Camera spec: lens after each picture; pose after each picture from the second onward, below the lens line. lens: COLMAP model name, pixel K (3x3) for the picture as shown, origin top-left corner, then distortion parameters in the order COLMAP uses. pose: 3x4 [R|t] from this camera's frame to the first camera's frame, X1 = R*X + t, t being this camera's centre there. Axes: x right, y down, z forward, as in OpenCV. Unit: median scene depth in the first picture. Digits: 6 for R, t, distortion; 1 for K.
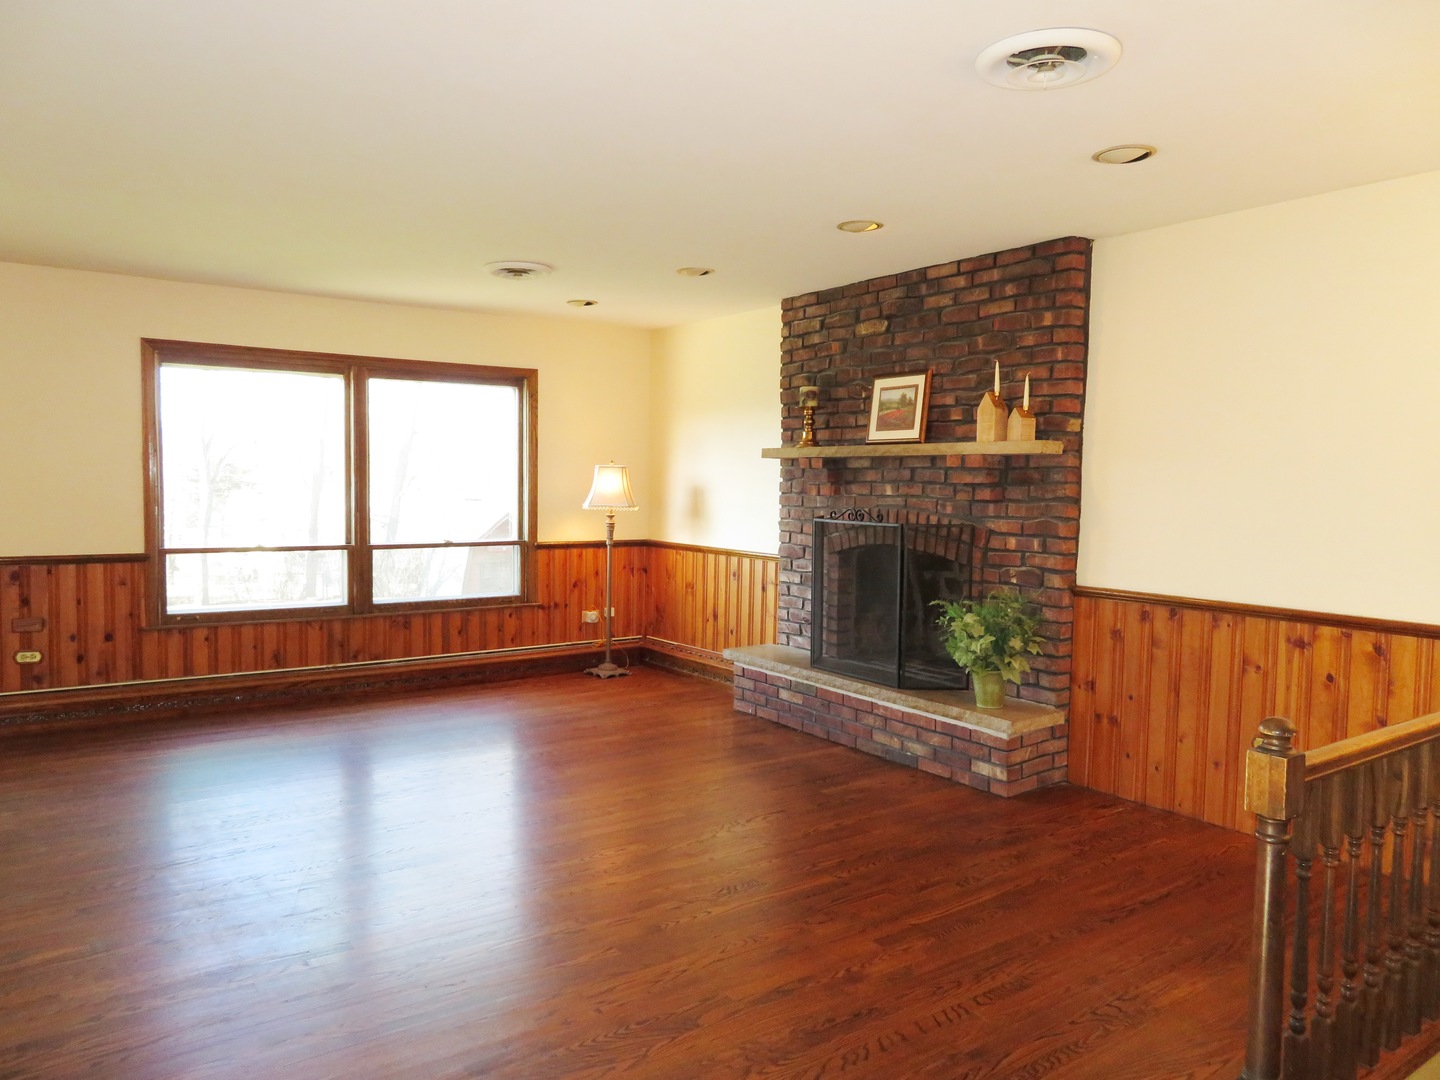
lens RADIAL K [[1036.3, 0, 724.7], [0, 1036.3, 543.6], [0, 0, 1]] dist [-0.006387, 0.002666]
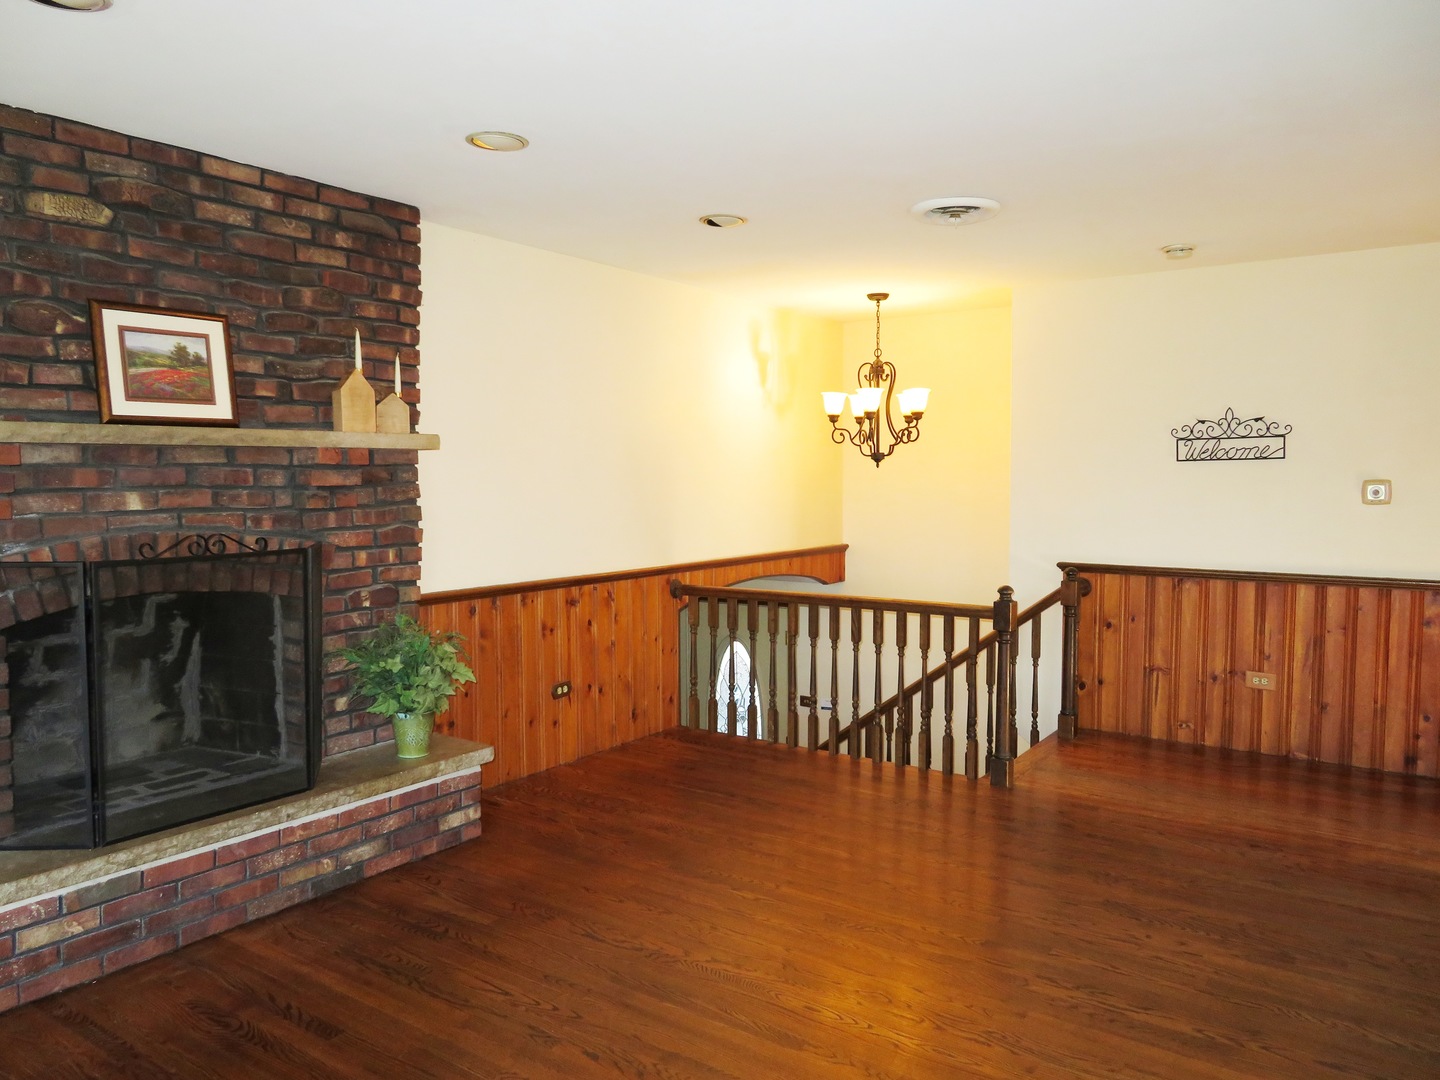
lens RADIAL K [[1036.3, 0, 721.0], [0, 1036.3, 541.0], [0, 0, 1]] dist [-0.006387, 0.002666]
pose [[-0.331279, -0.072686, 0.940729, -0.560090], [0.059883, 0.993399, 0.097843, -0.074279], [-0.941631, 0.088747, -0.324739, 0.970762]]
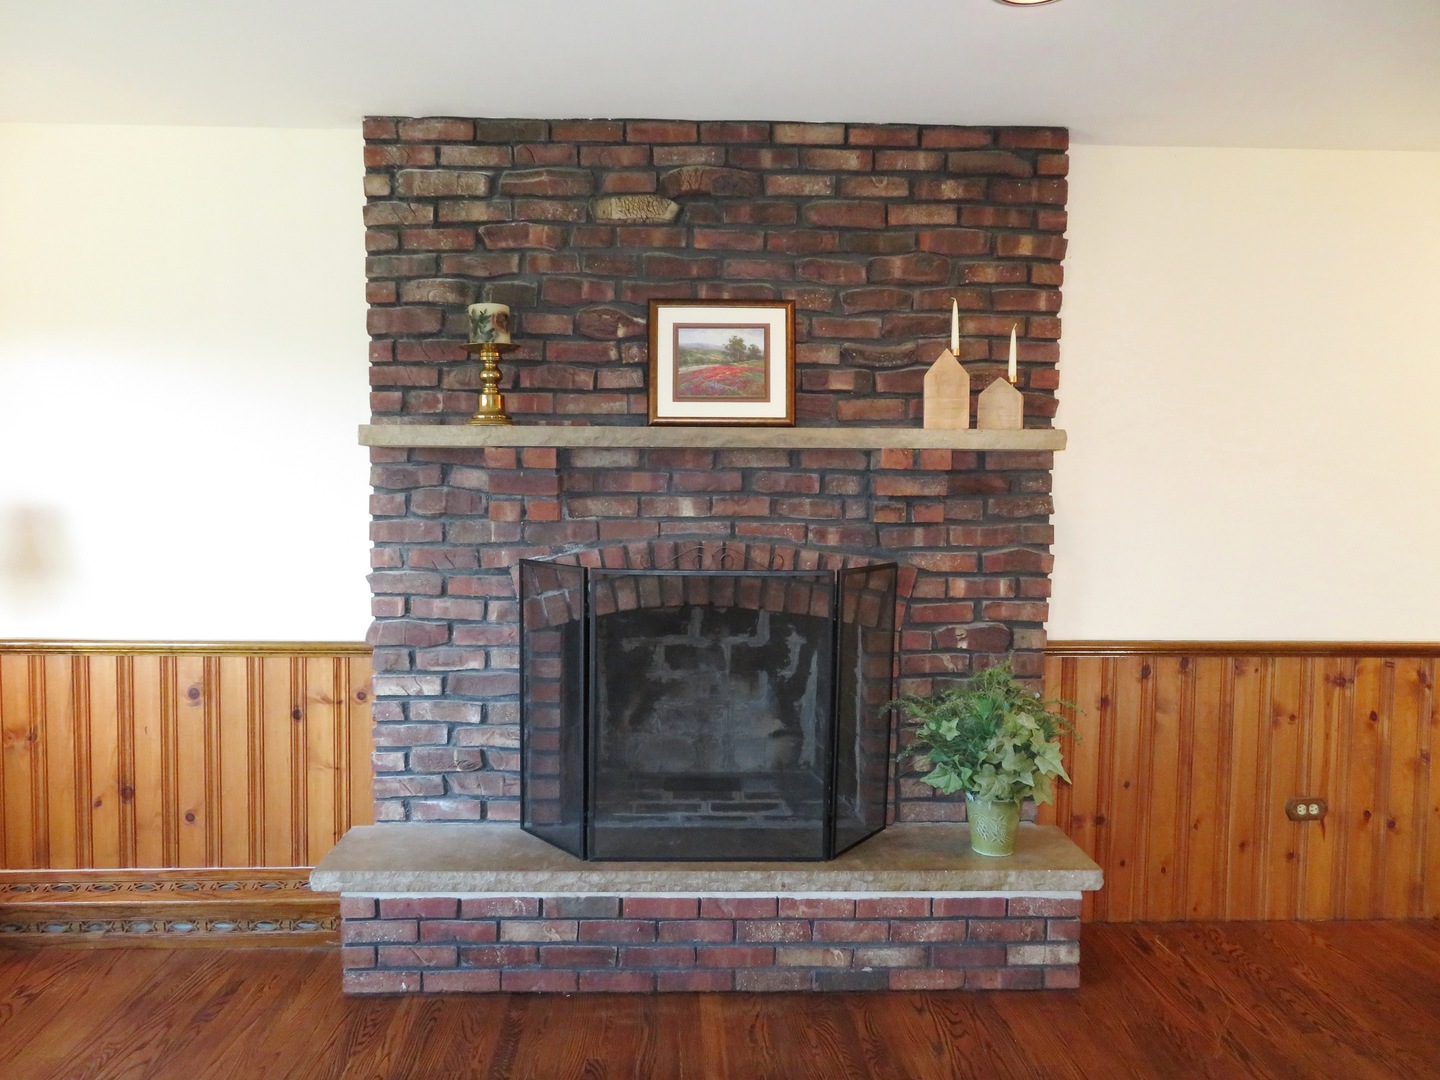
lens RADIAL K [[1036.3, 0, 718.7], [0, 1036.3, 541.0], [0, 0, 1]] dist [-0.006387, 0.002666]
pose [[0.550490, -0.057741, 0.832843, -0.331355], [0.052002, 0.998040, 0.034822, -0.057971], [-0.833221, 0.024140, 0.552413, 0.747210]]
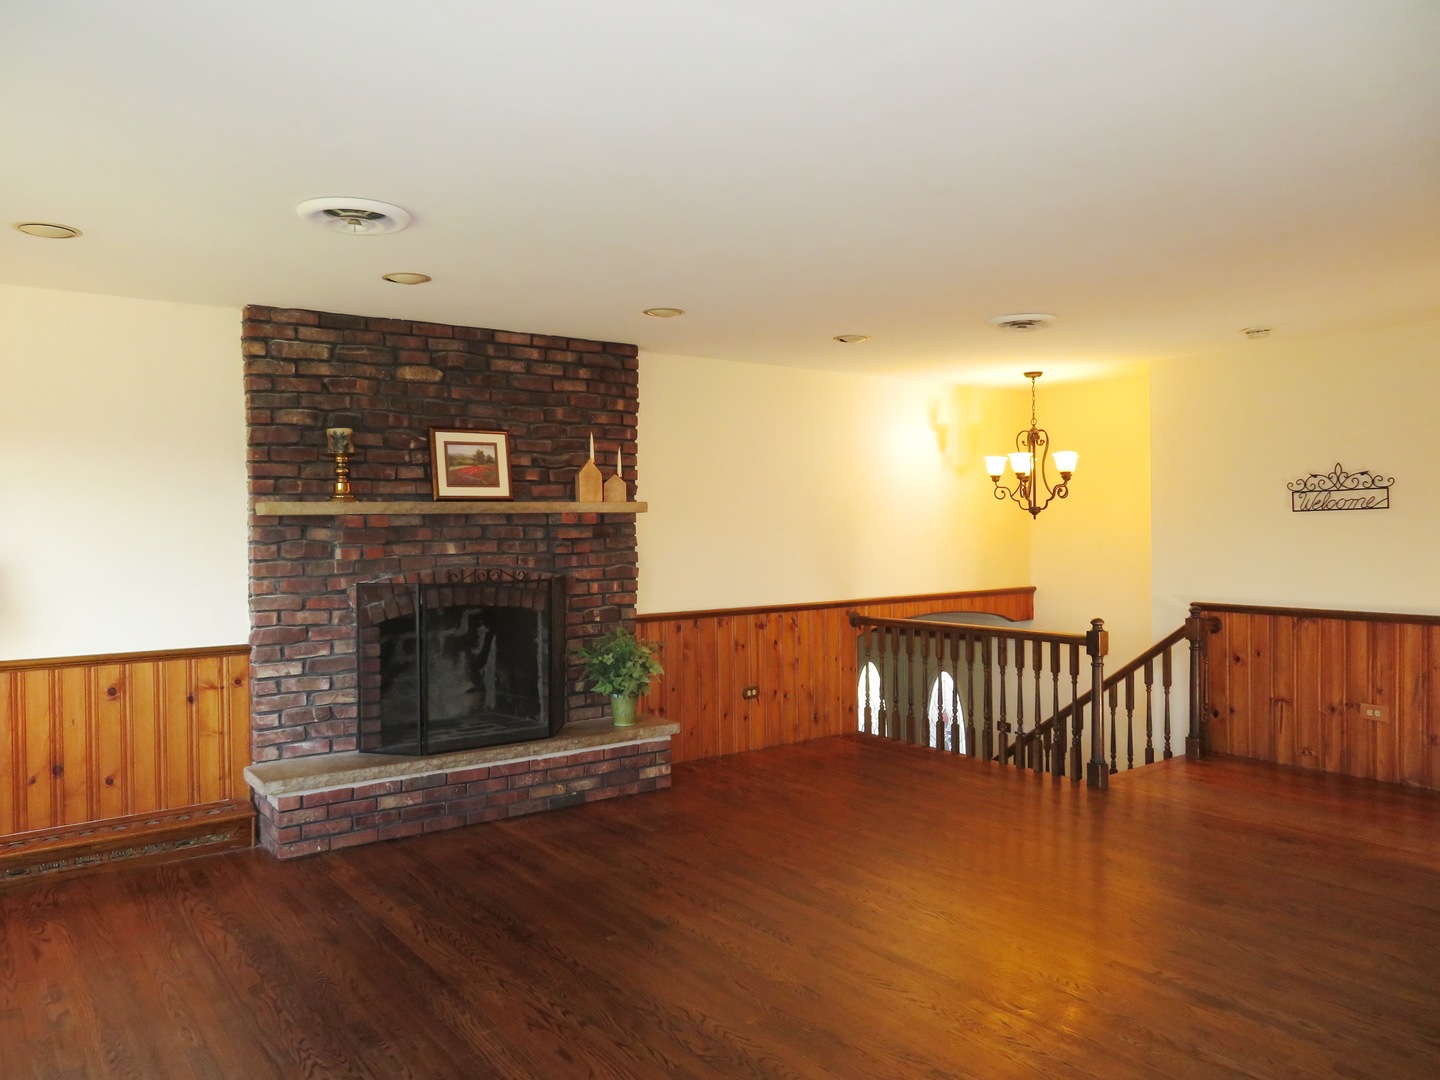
lens RADIAL K [[1036.3, 0, 722.7], [0, 1036.3, 540.8], [0, 0, 1]] dist [-0.006387, 0.002666]
pose [[-0.020757, -0.027213, 0.999414, -0.881180], [0.076536, 0.996653, 0.028727, -0.074272], [-0.996851, 0.077087, -0.018605, 0.849138]]
